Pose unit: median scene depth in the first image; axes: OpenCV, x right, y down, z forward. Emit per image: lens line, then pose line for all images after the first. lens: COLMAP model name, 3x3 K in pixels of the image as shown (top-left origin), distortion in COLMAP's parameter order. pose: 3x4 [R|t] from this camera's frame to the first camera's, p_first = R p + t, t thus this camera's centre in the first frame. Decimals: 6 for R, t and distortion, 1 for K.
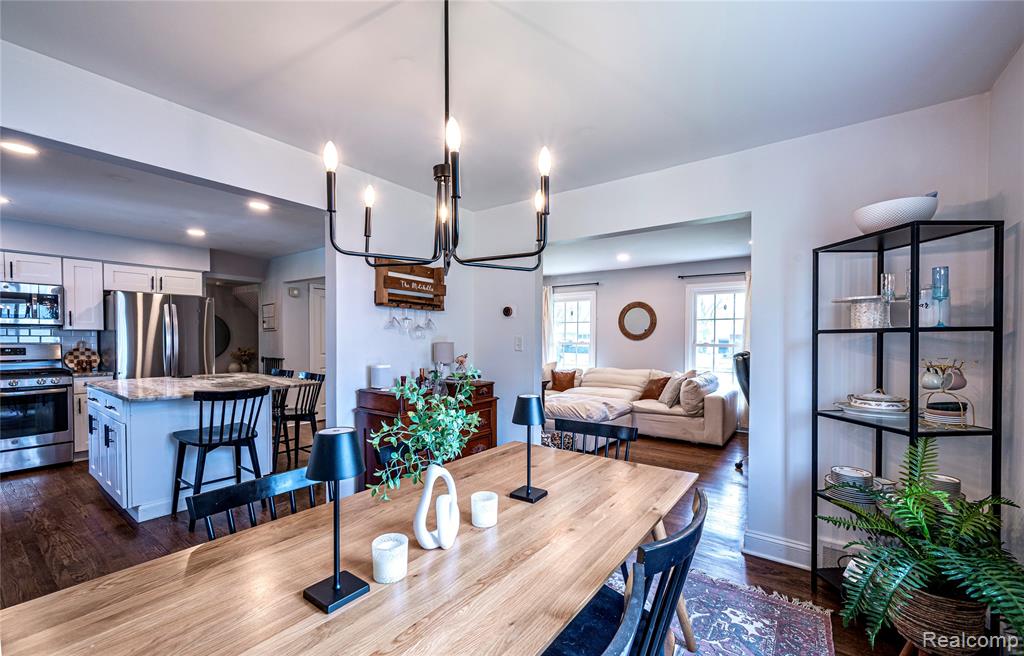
lens RADIAL K [[407.0, 0, 507.4], [0, 407.0, 345.3], [0, 0, 1]] dist [-0.002562, -0.000838]
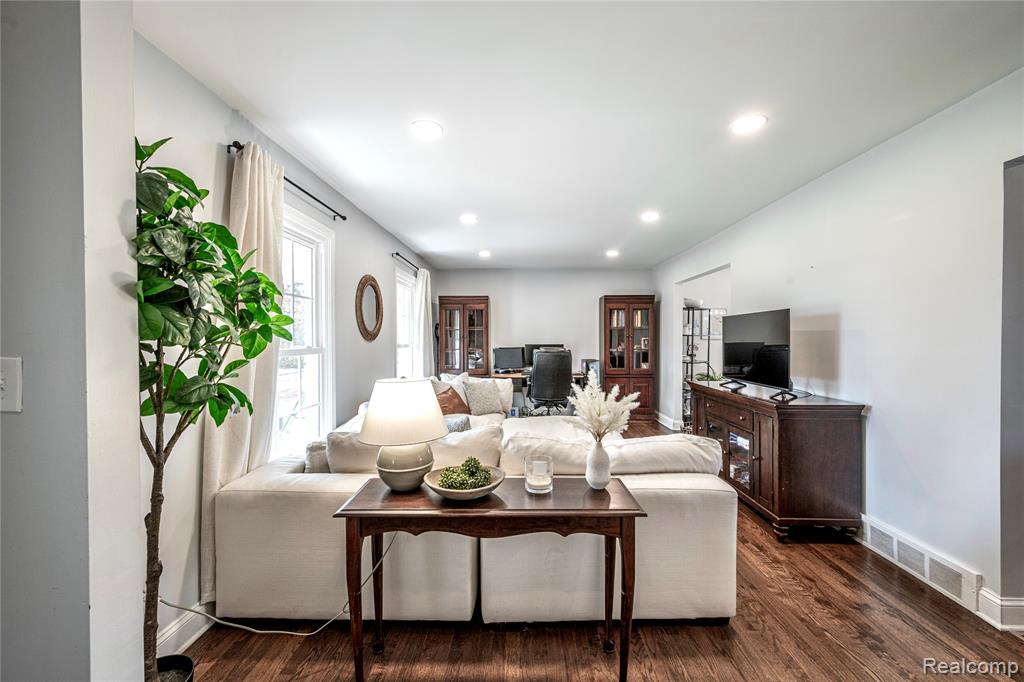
lens RADIAL K [[404.3, 0, 508.2], [0, 404.3, 340.2], [0, 0, 1]] dist [-0.001622, 0.000833]
pose [[-0.564073, -0.006158, 0.825702, -0.347802], [0.011427, 0.999818, 0.015262, -0.024589], [-0.825646, 0.018045, -0.563900, 1.469982]]
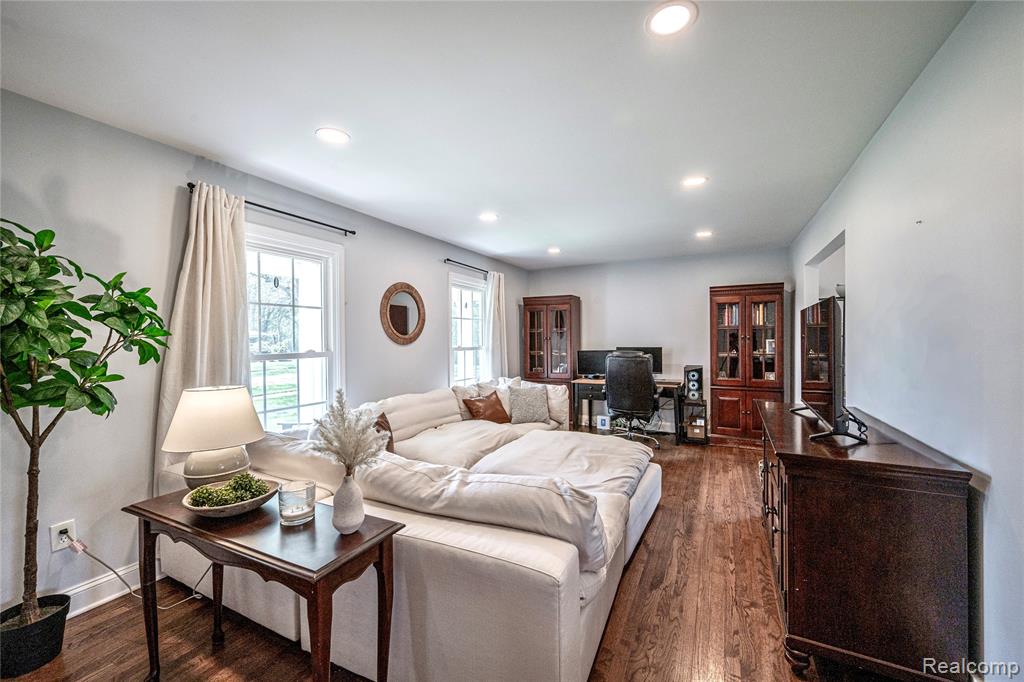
lens RADIAL K [[404.3, 0, 507.7], [0, 404.3, 339.0], [0, 0, 1]] dist [-0.001622, 0.000833]
pose [[-0.151171, -0.003601, 0.988501, -0.398022], [0.019248, 0.999793, 0.006586, -0.027210], [-0.988320, 0.020022, -0.151070, 1.181435]]
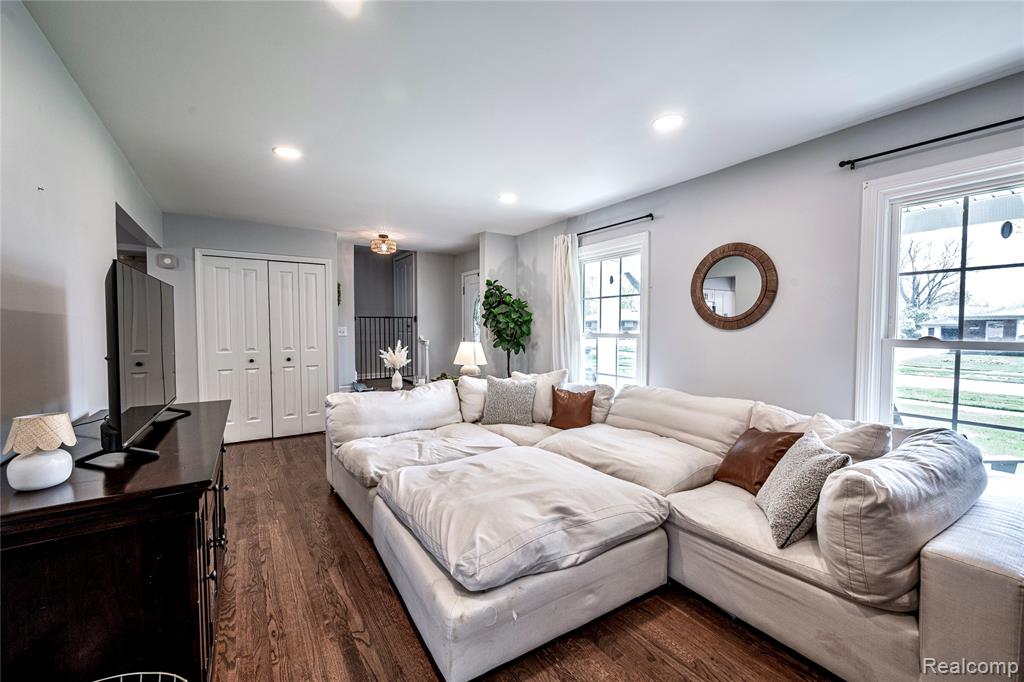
lens RADIAL K [[404.3, 0, 513.2], [0, 404.3, 343.7], [0, 0, 1]] dist [-0.001622, 0.000833]
pose [[0.945303, 0.009708, -0.326048, 0.299181], [-0.001813, 0.999698, 0.024507, -0.009808], [0.326188, -0.022575, 0.945035, 0.629843]]
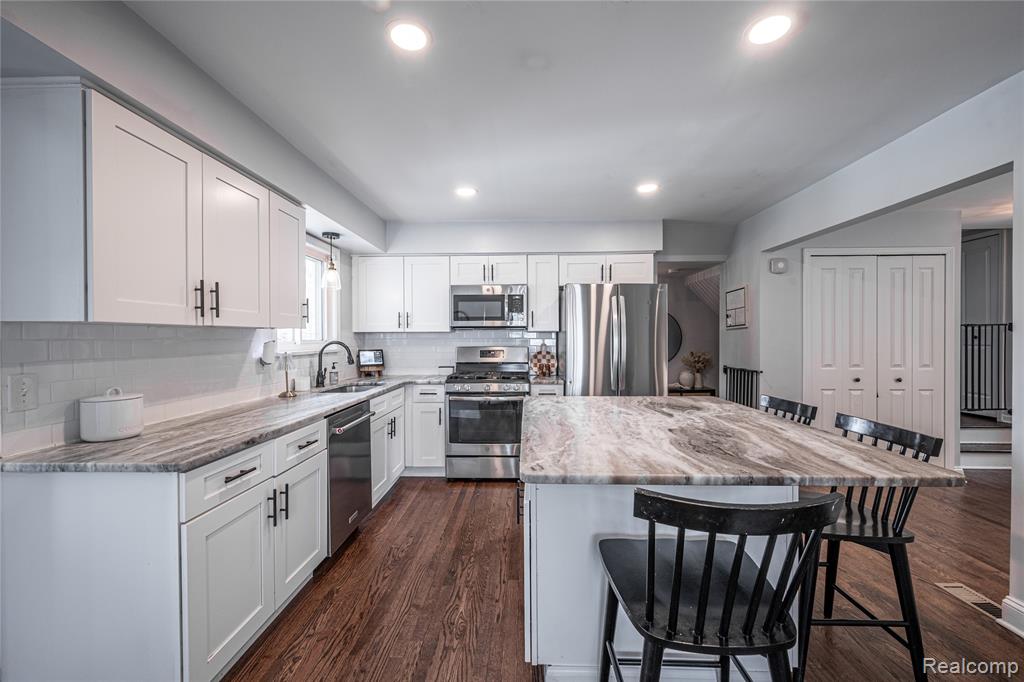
lens RADIAL K [[404.3, 0, 516.4], [0, 404.3, 344.4], [0, 0, 1]] dist [-0.001622, 0.000833]
pose [[0.568092, 0.004695, -0.822952, -0.280363], [-0.009701, 0.999952, -0.000991, -0.006030], [0.822908, 0.008546, 0.568110, 0.368224]]
